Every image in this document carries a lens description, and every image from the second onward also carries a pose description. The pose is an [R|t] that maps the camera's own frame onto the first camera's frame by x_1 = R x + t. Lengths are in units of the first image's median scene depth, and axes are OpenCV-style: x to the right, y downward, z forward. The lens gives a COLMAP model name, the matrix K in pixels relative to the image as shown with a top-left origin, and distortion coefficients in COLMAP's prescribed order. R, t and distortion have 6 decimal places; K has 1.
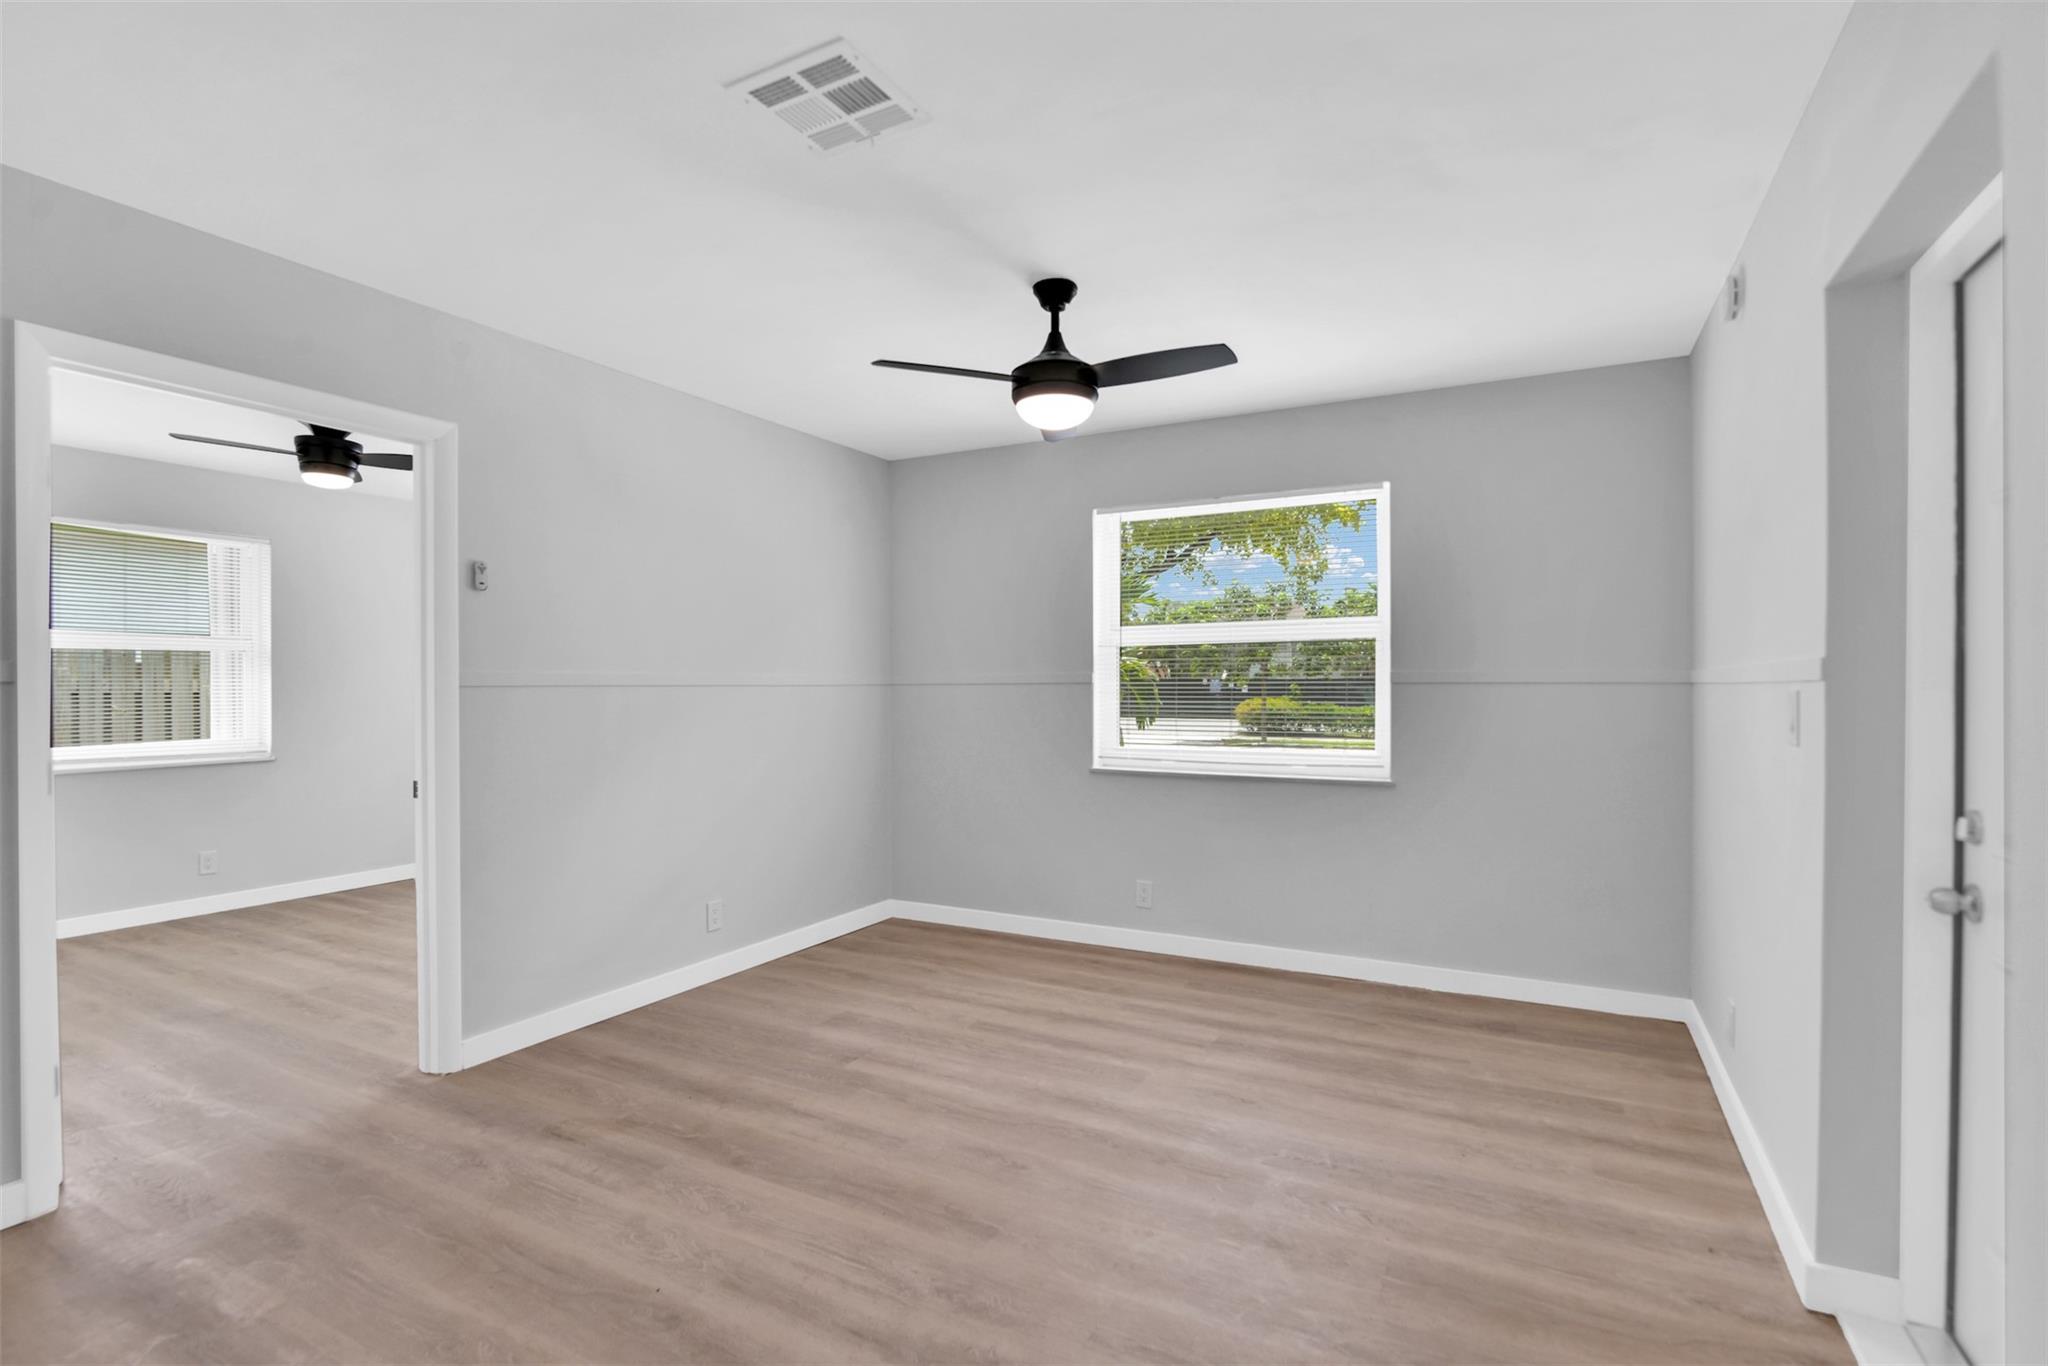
lens RADIAL K [[952.0, 0, 1014.0], [0, 952.0, 678.6], [0, 0, 1]] dist [-0.018610, -0.000044]
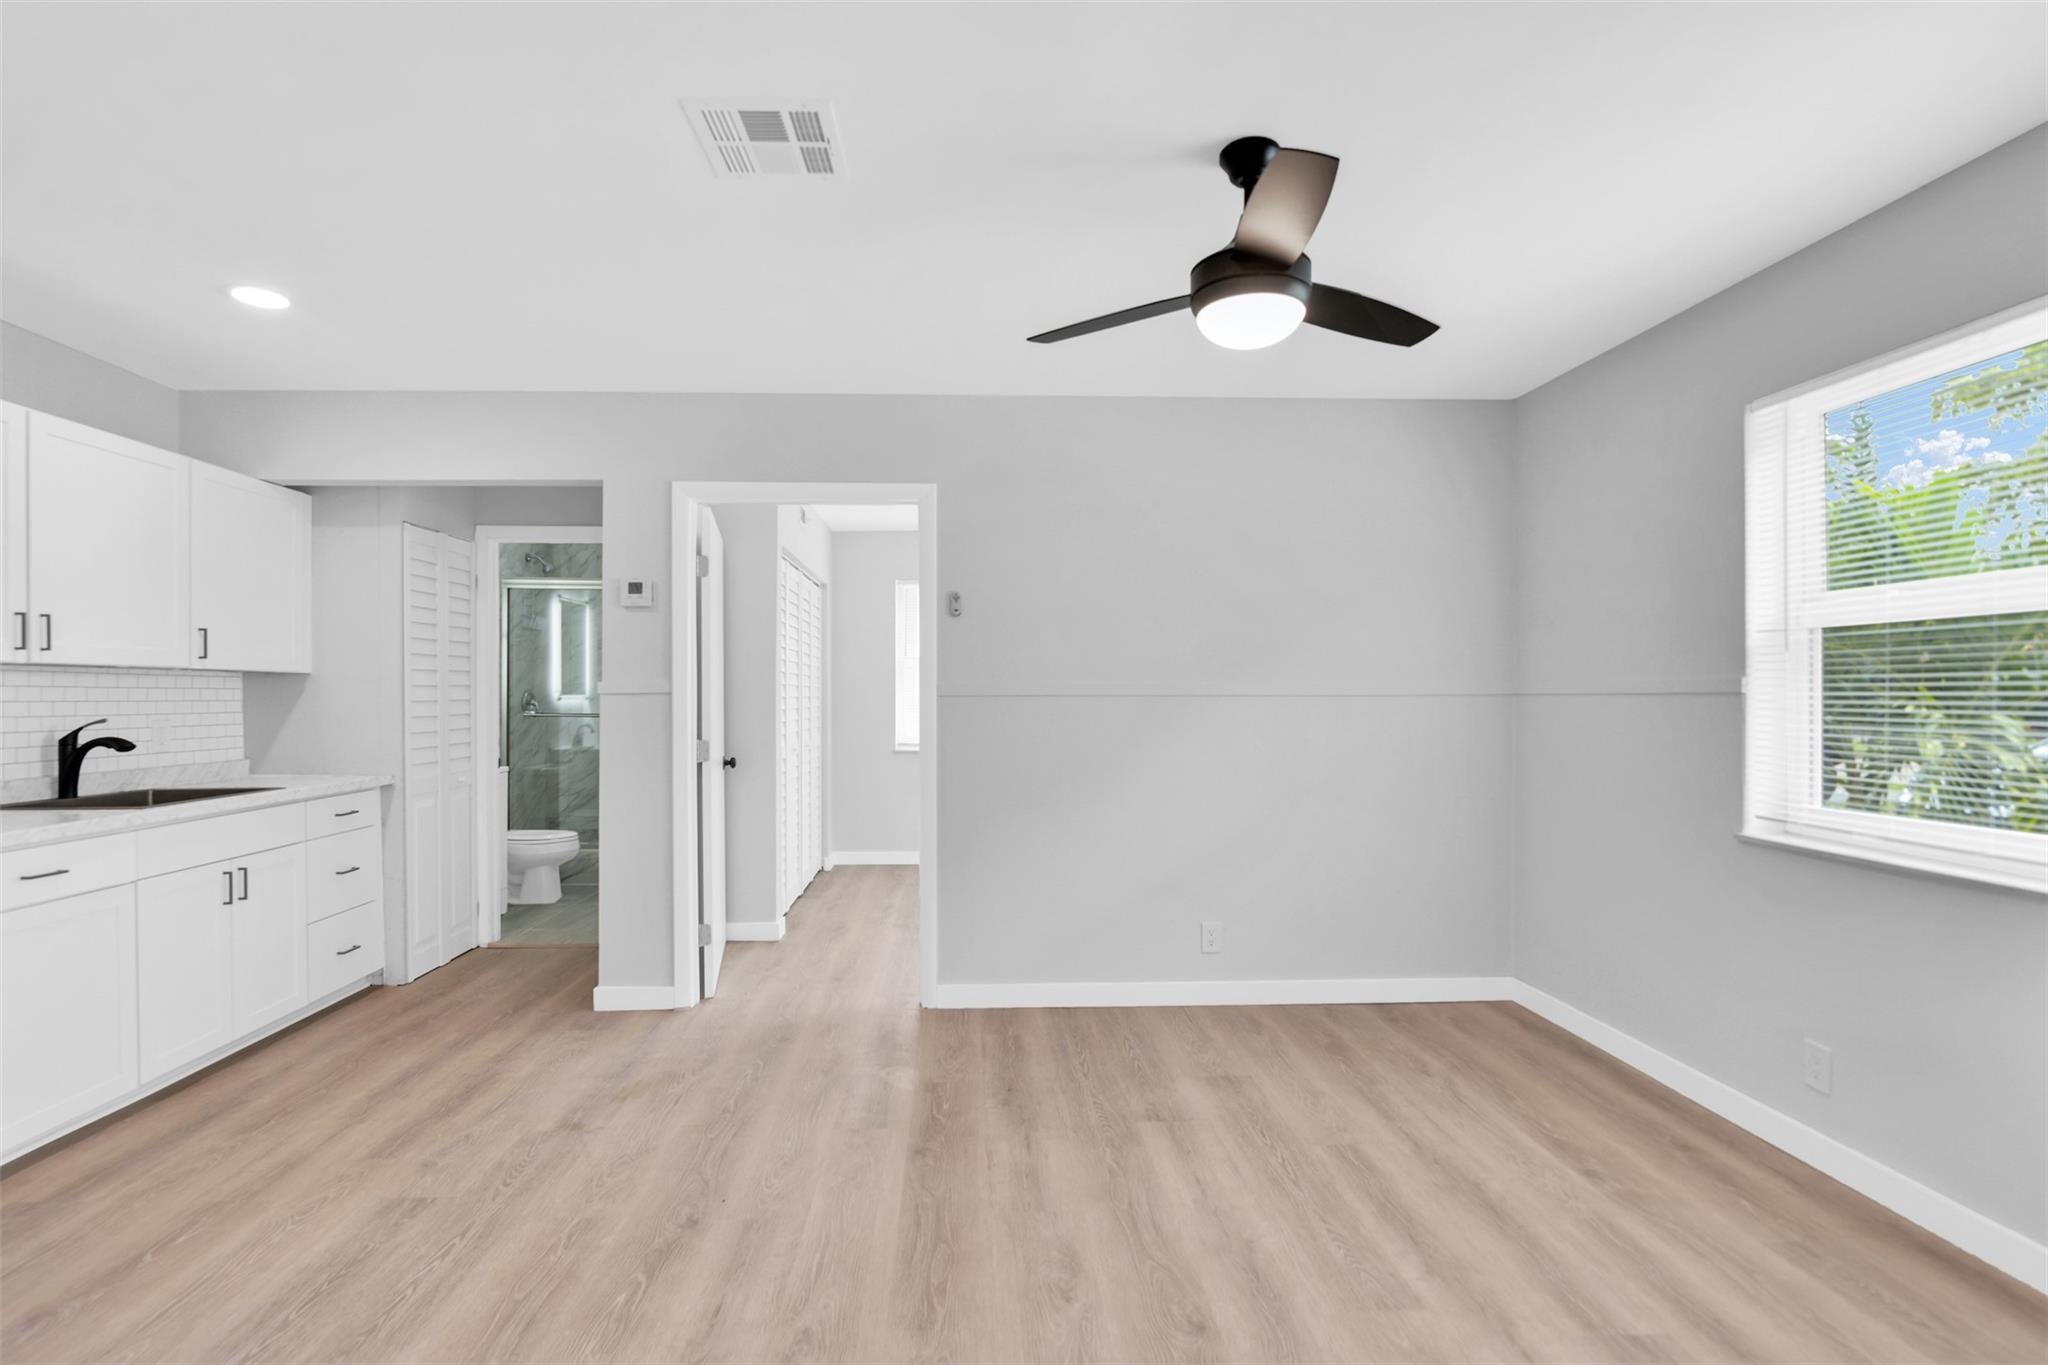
lens RADIAL K [[952.0, 0, 967.6], [0, 952.0, 678.0], [0, 0, 1]] dist [-0.018610, -0.000044]
pose [[0.518900, -0.014629, -0.854710, 0.461265], [0.002408, 0.999875, -0.015652, 0.004818], [0.854831, 0.006064, 0.518870, 0.364141]]
